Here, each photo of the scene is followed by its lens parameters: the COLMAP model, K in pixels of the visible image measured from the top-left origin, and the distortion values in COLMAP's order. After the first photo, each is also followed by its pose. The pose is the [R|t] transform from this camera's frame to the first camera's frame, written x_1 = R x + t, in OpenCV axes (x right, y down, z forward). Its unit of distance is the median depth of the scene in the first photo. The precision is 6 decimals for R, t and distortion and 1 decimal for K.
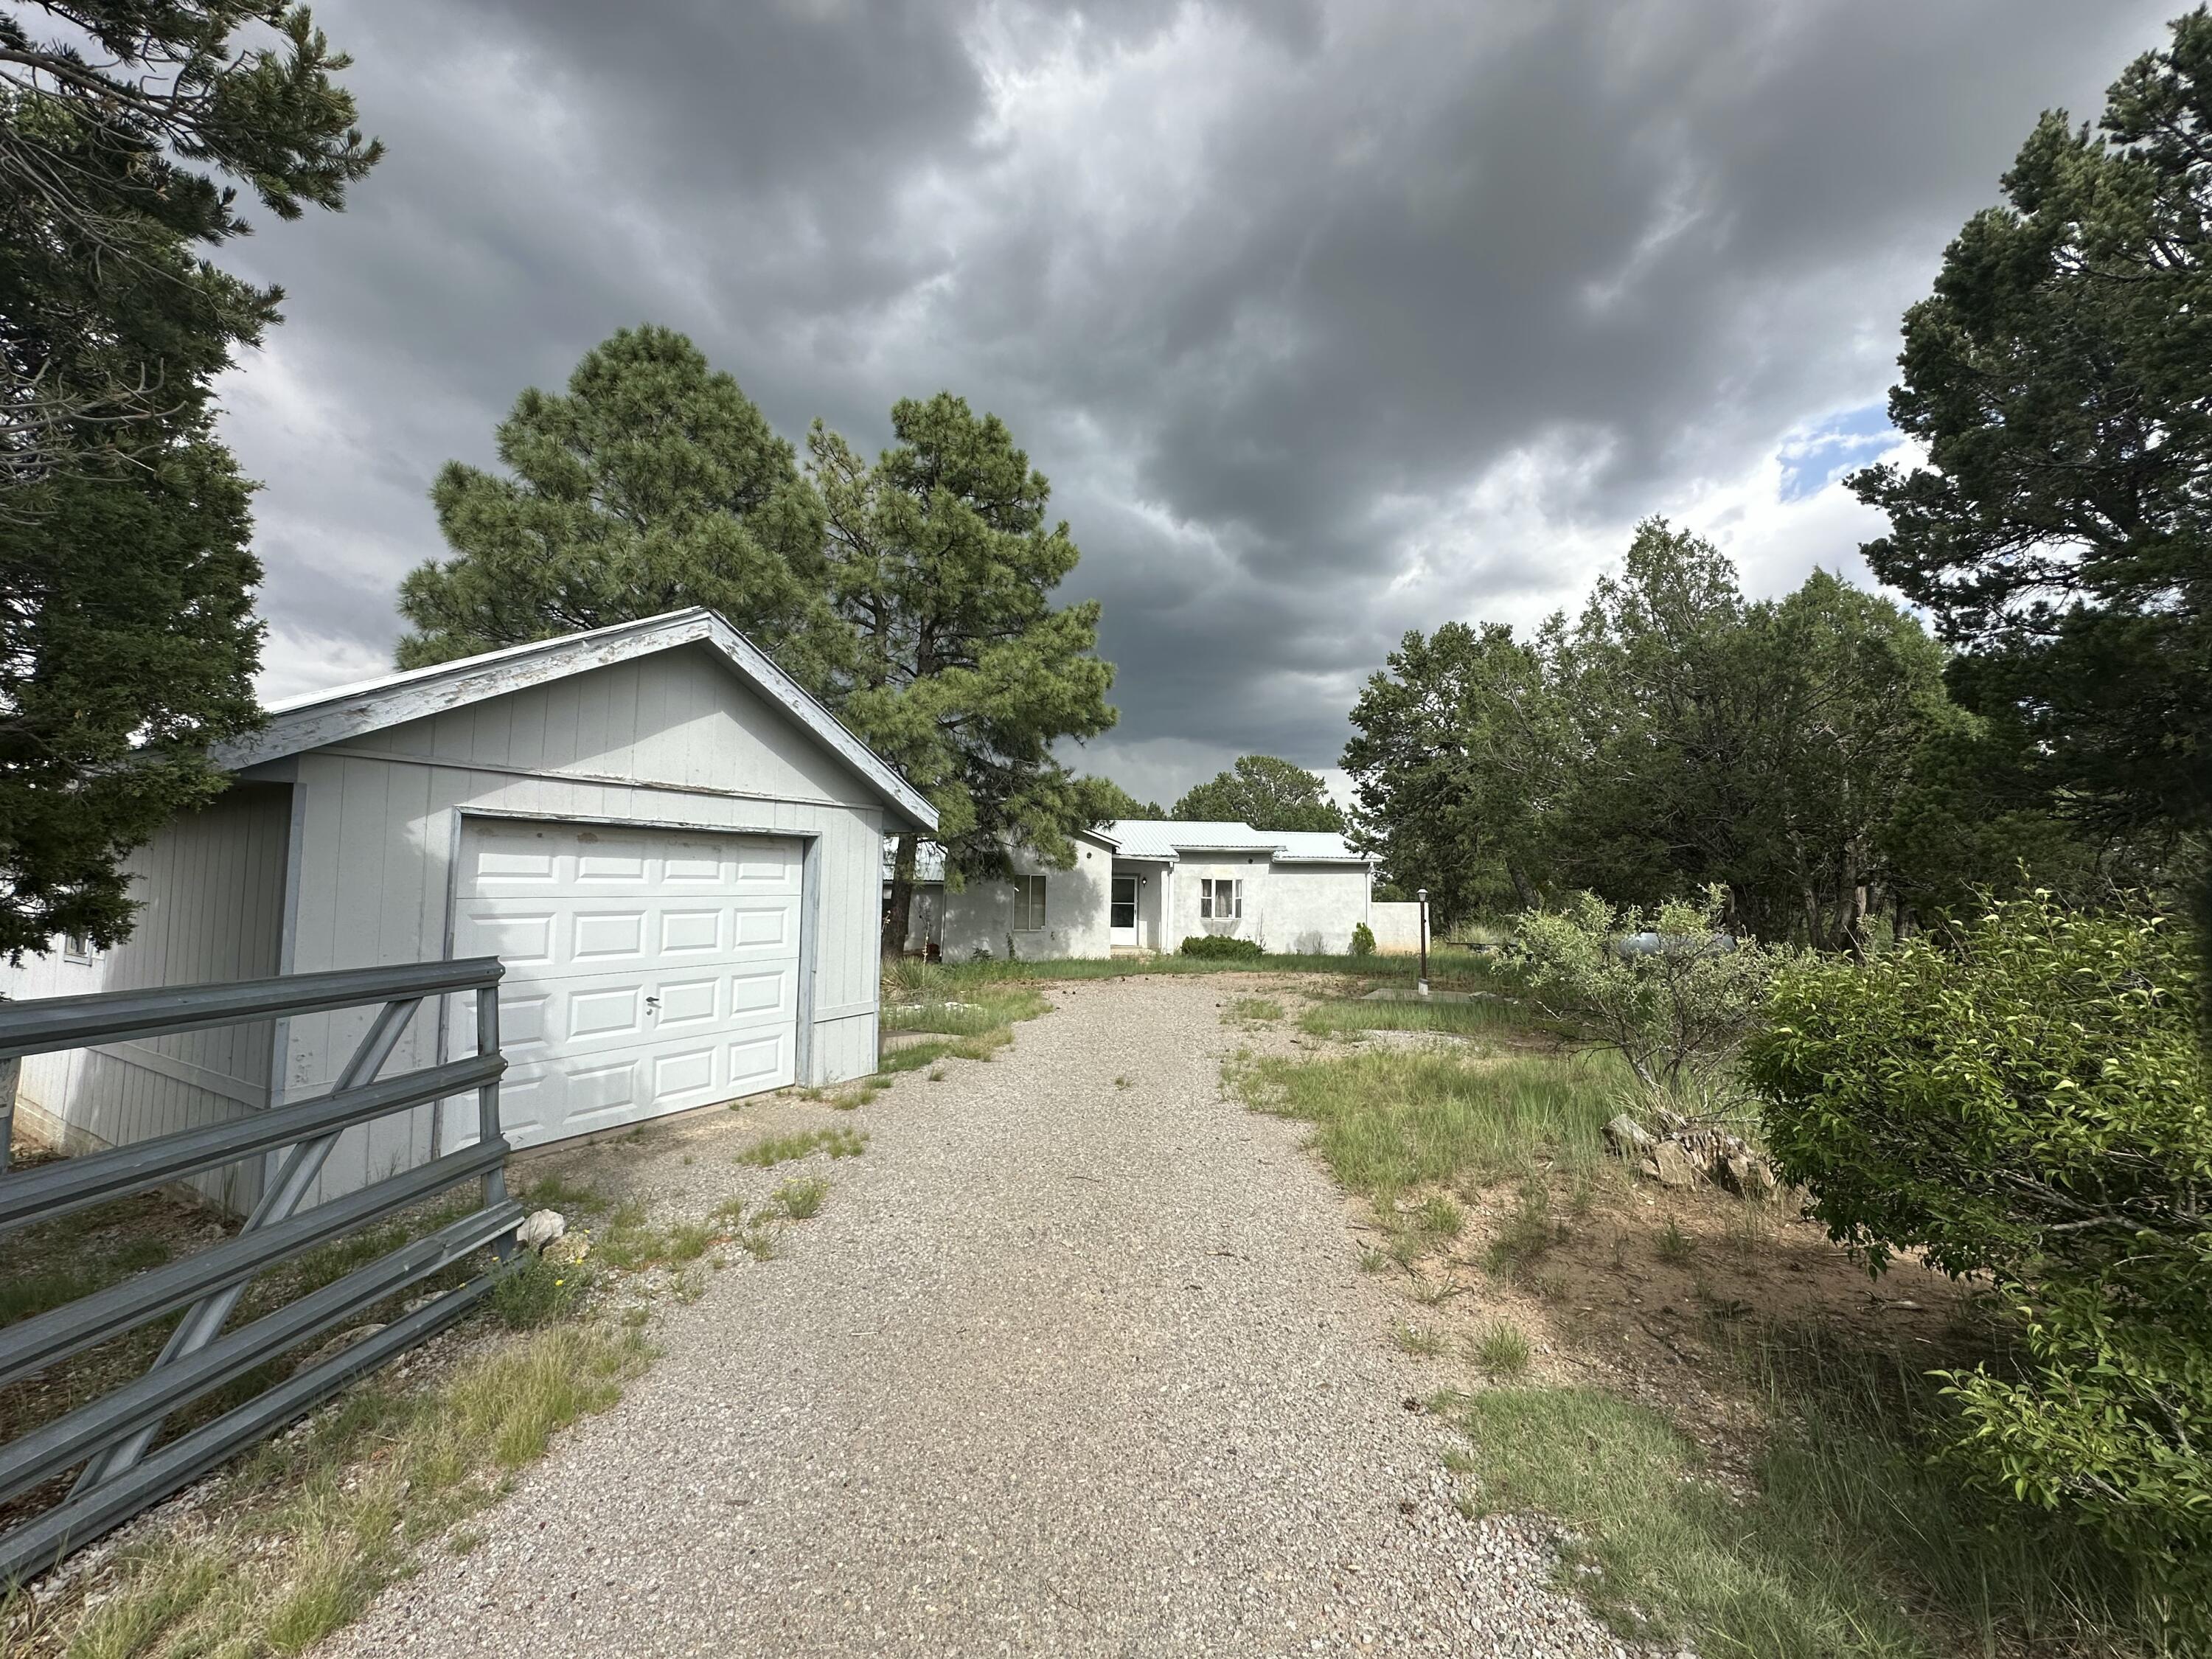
lens RADIAL K [[891.3, 0, 1107.5], [0, 891.3, 821.1], [0, 0, 1]] dist [-0.000295, -0.000105]
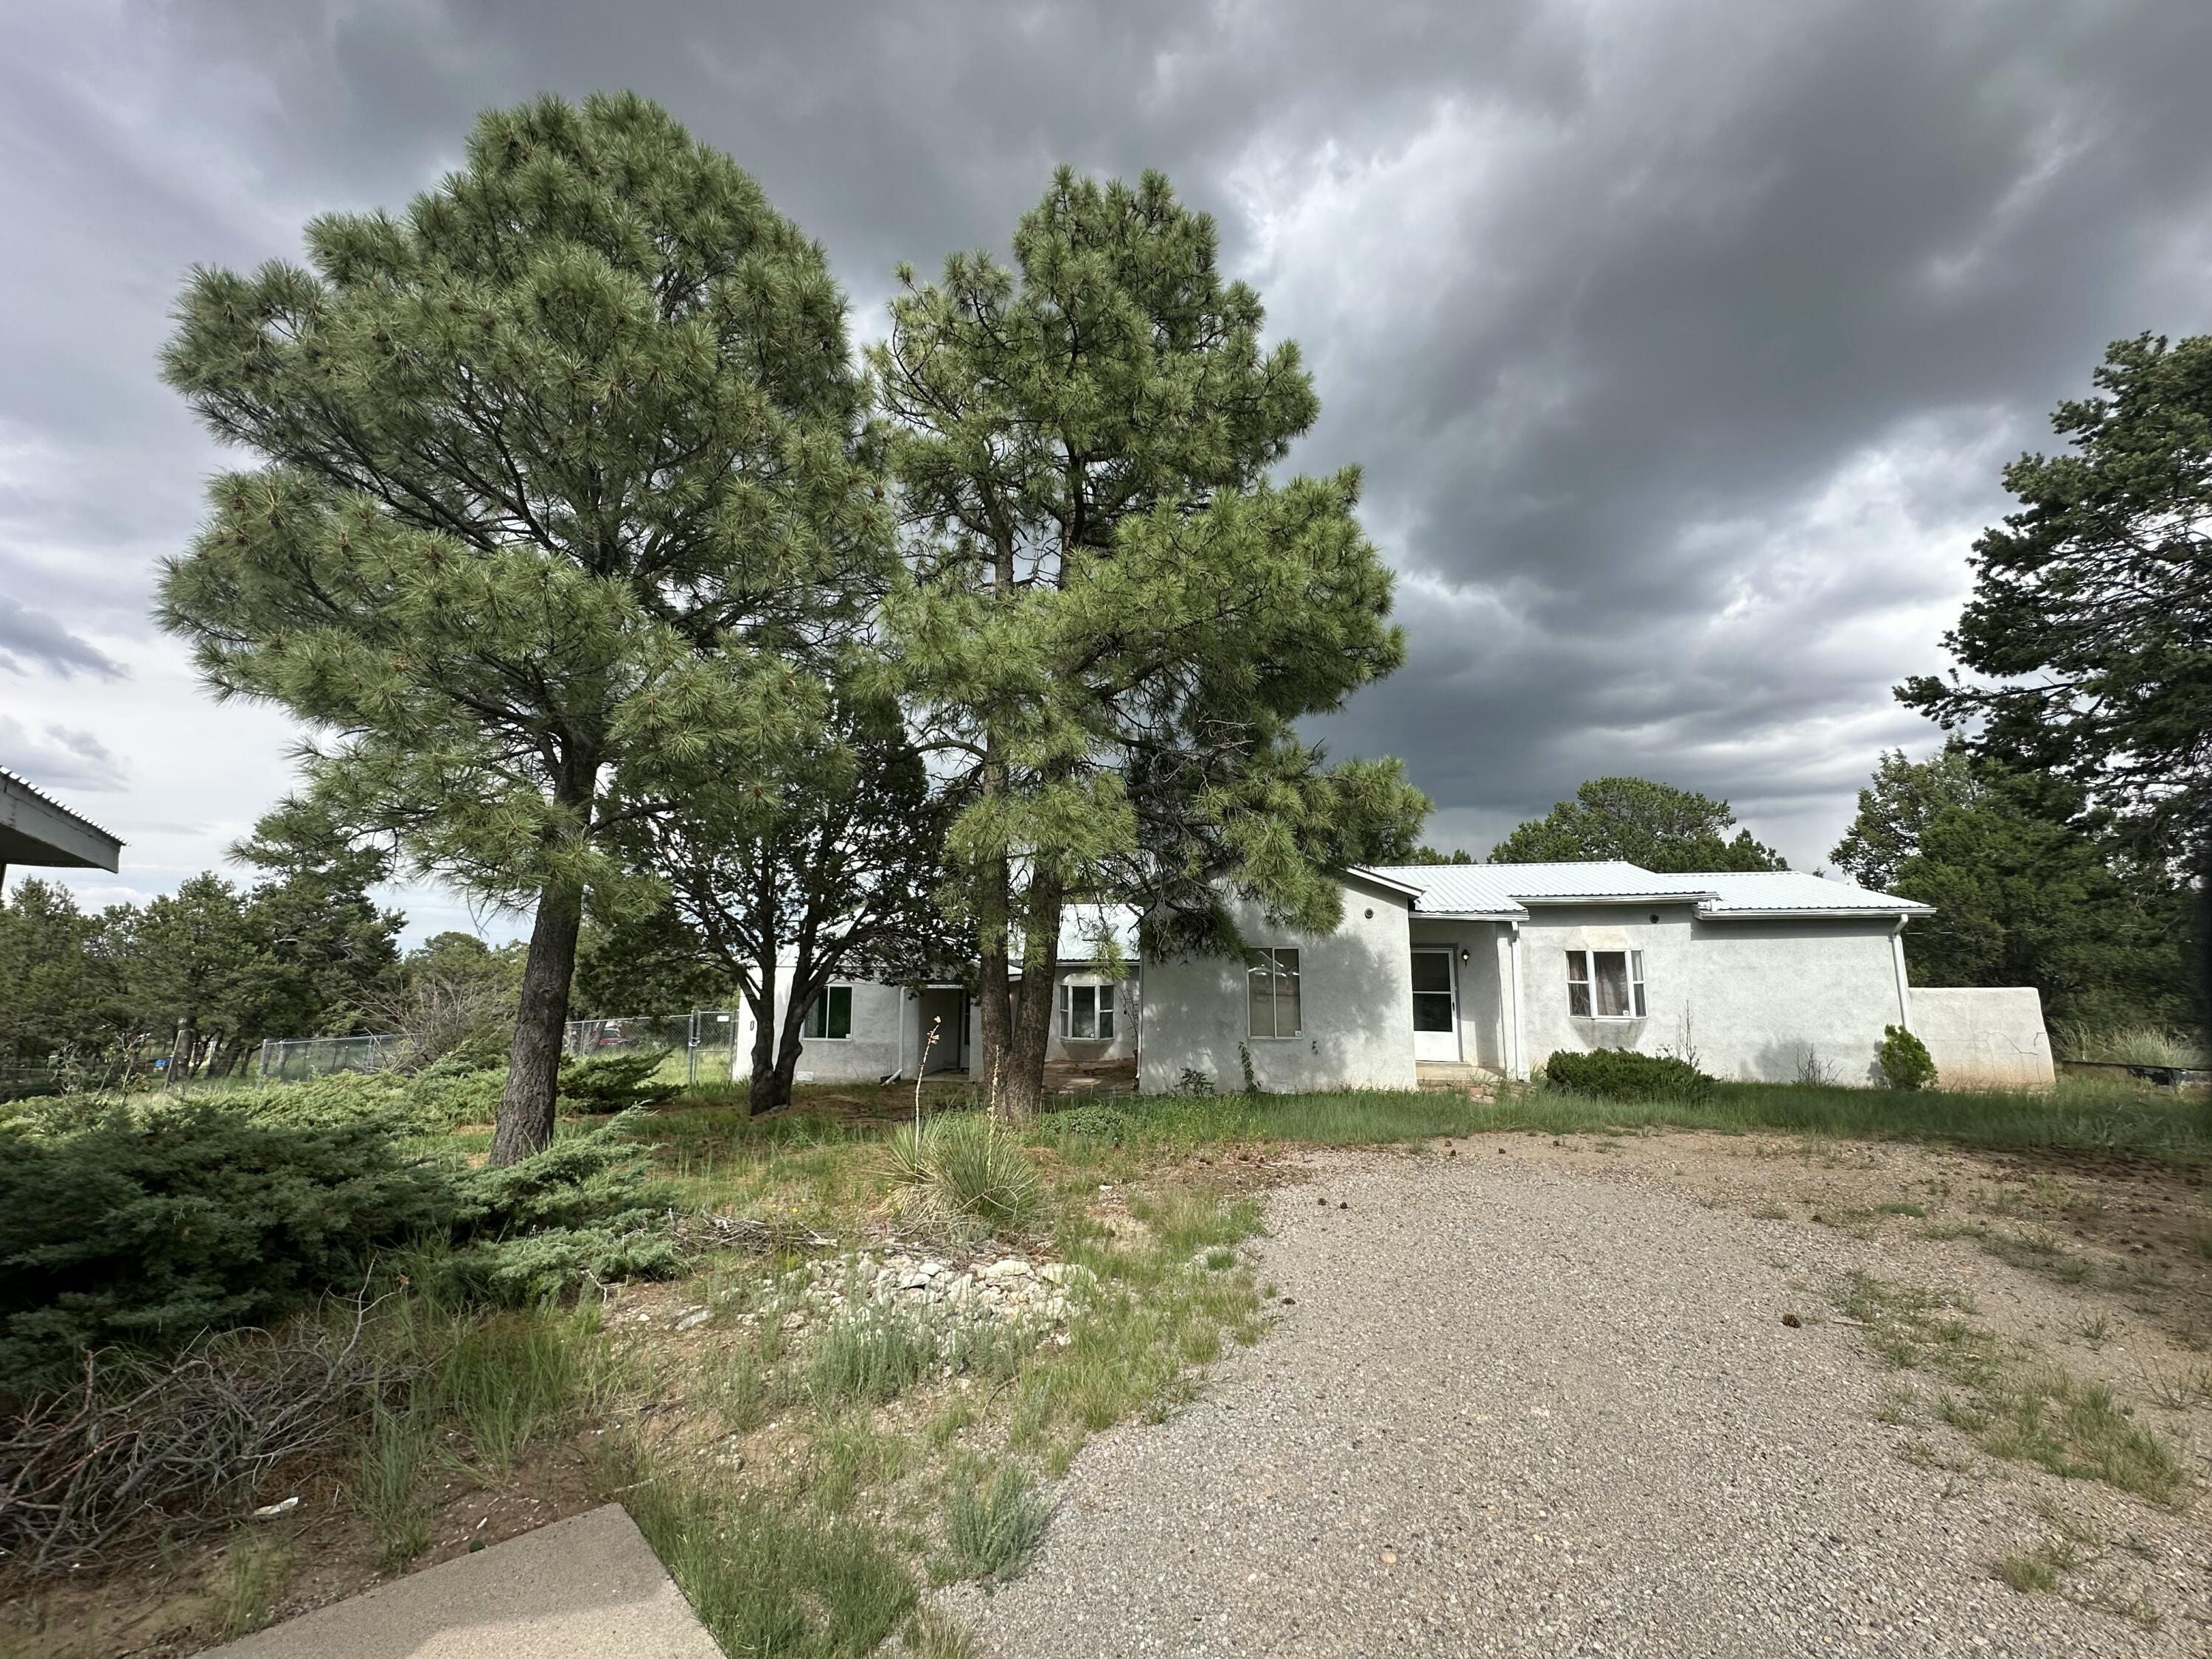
lens RADIAL K [[891.3, 0, 1107.5], [0, 891.3, 821.1], [0, 0, 1]] dist [-0.000295, -0.000105]
pose [[0.951008, -0.061832, -0.302919, -0.002086], [0.033707, 0.994693, -0.097213, 0.027445], [0.307322, 0.082240, 0.948045, 0.345198]]
